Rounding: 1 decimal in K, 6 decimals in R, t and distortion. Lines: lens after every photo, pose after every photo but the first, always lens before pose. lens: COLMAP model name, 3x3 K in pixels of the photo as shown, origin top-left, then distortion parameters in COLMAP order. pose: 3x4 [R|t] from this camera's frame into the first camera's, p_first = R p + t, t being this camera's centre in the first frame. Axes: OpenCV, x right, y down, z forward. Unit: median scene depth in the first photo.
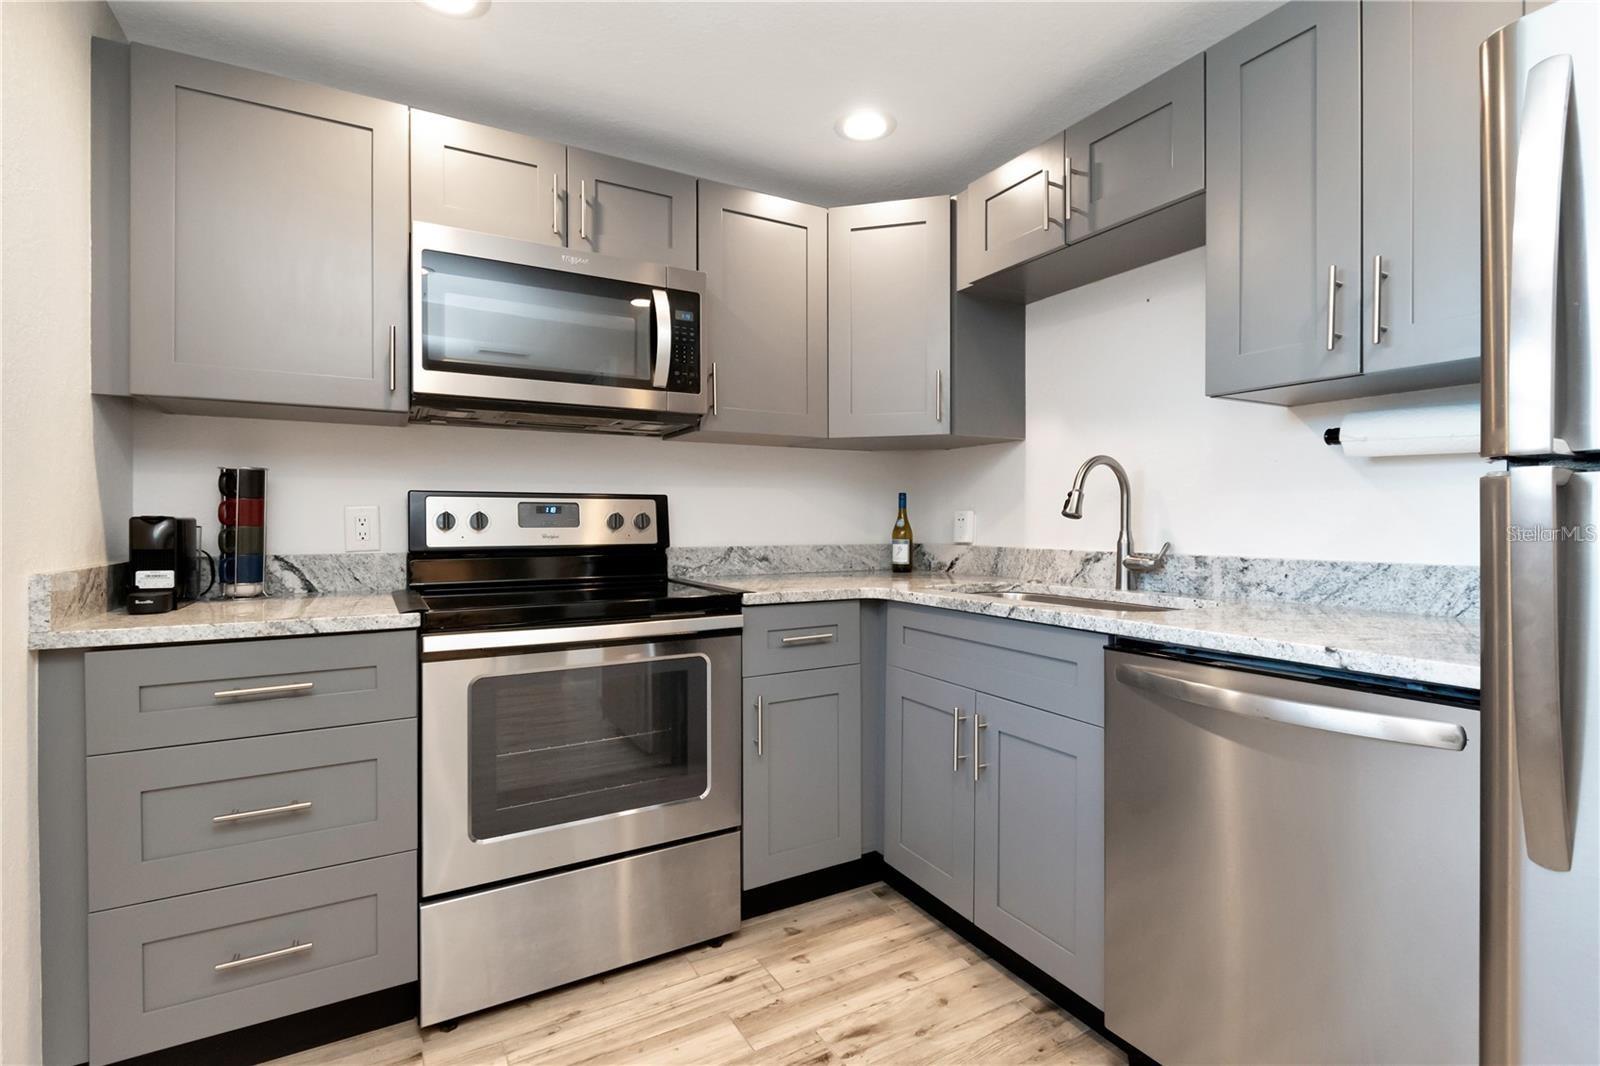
lens RADIAL K [[723.5, 0, 802.4], [0, 723.5, 526.5], [0, 0, 1]] dist [-0.042525, -0.000983]
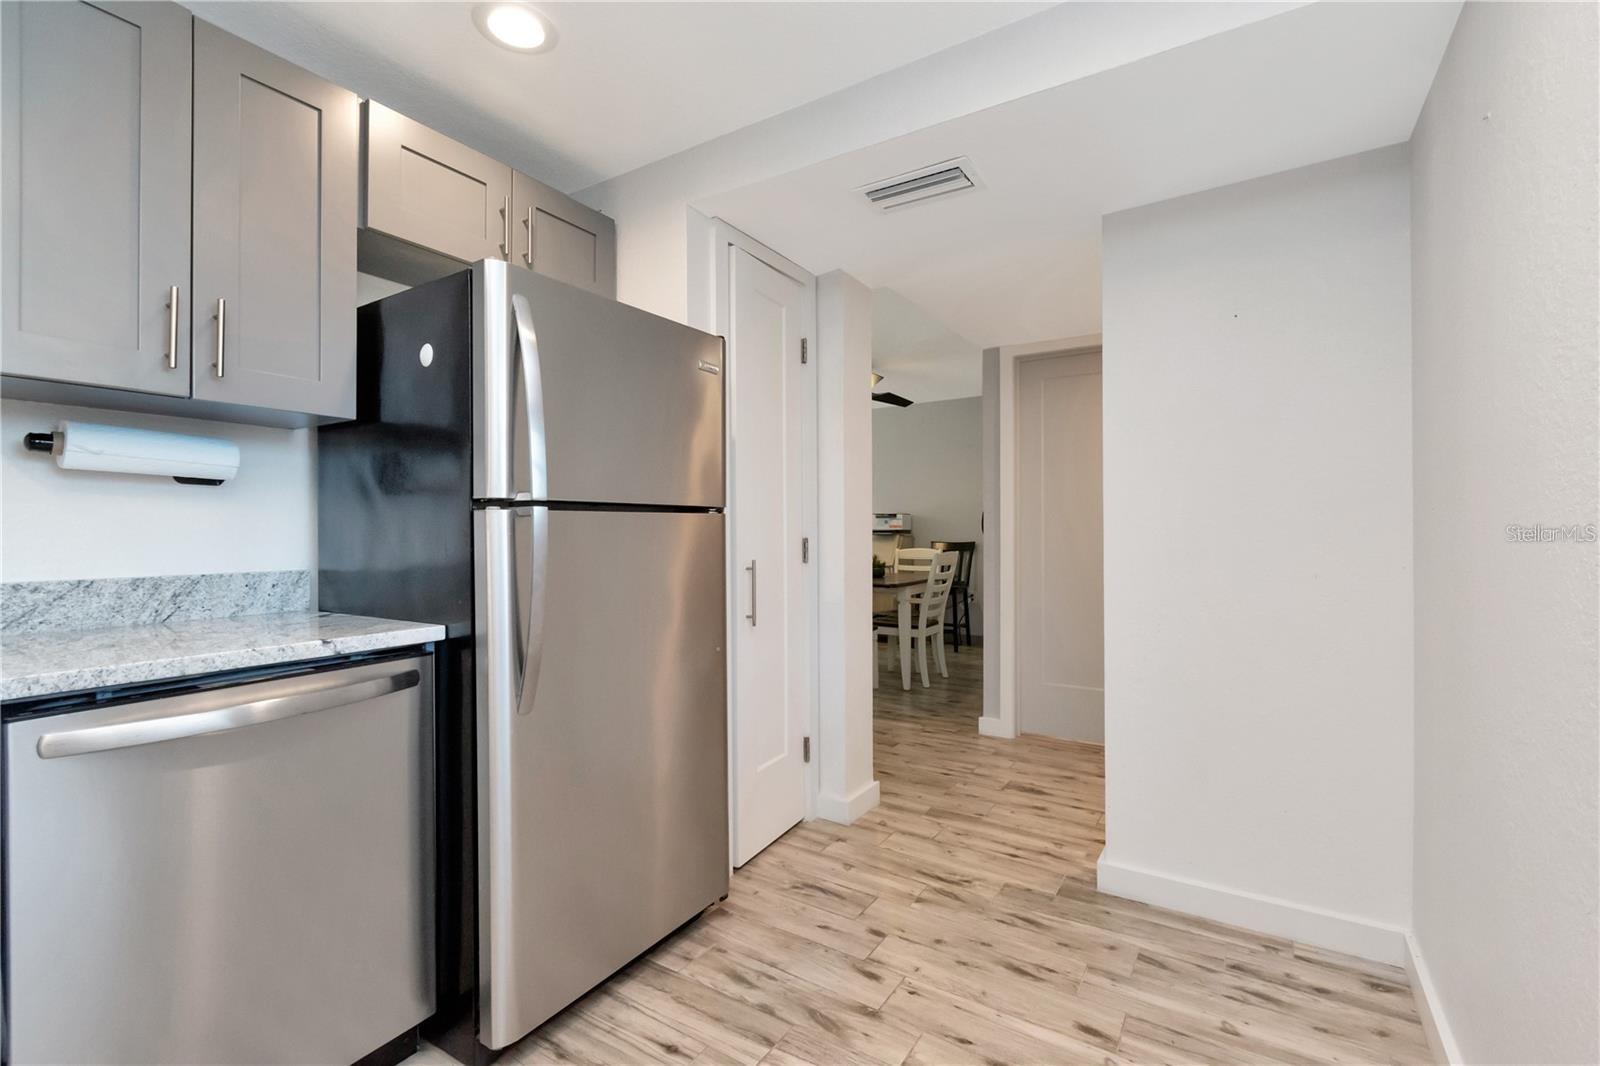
lens RADIAL K [[680.4, 0, 802.5], [0, 680.4, 534.0], [0, 0, 1]] dist [-0.027686, -0.000182]
pose [[-0.463991, -0.001427, 0.885839, -0.453437], [0.011003, 0.999912, 0.007374, -0.007496], [-0.885772, 0.013168, -0.463934, 0.555923]]
